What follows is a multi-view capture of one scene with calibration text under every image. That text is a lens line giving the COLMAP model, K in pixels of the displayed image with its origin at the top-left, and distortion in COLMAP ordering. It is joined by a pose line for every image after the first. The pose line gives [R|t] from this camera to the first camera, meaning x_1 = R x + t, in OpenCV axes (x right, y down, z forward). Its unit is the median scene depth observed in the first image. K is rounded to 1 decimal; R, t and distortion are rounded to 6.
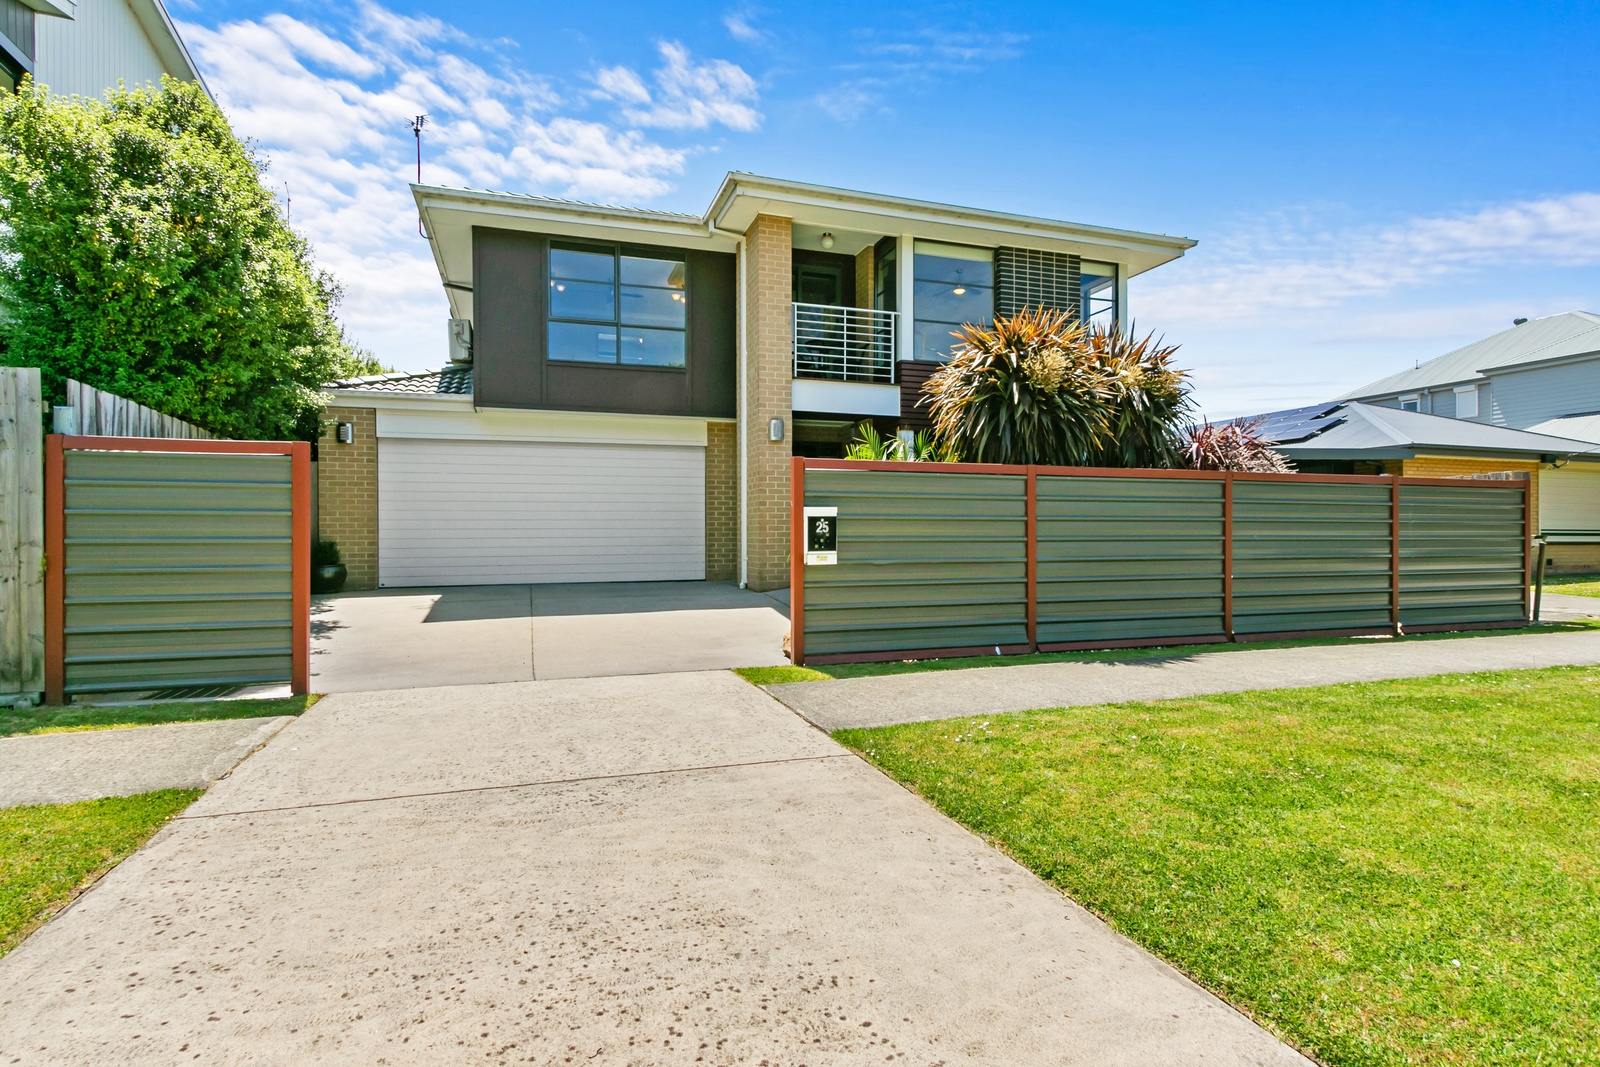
lens RADIAL K [[801.9, 0, 800.0], [0, 801.9, 533.5], [0, 0, 1]] dist [0.001740, 0.000043]
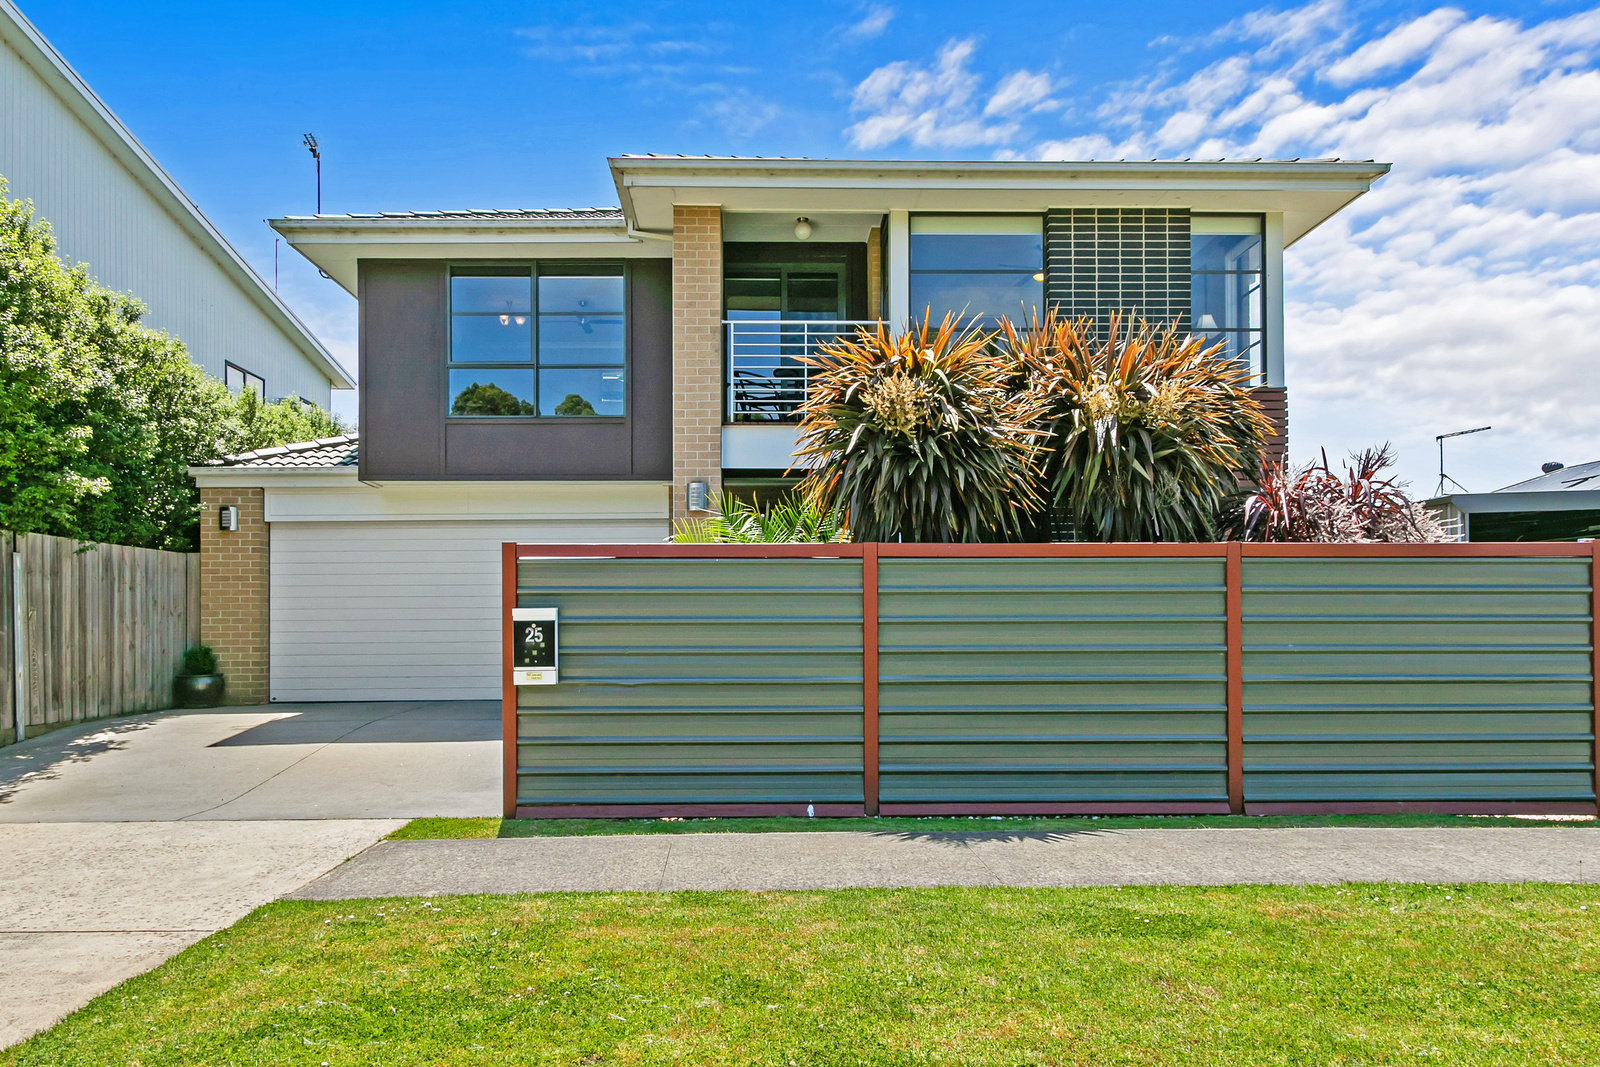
lens RADIAL K [[1138.7, 0, 797.9], [0, 1138.7, 614.1], [0, 0, 1]] dist [-0.000631, 0.003207]
pose [[0.955274, -0.005644, -0.295667, 0.359707], [0.002175, 0.999925, -0.012061, -0.008792], [0.295713, 0.010879, 0.955215, 0.033321]]
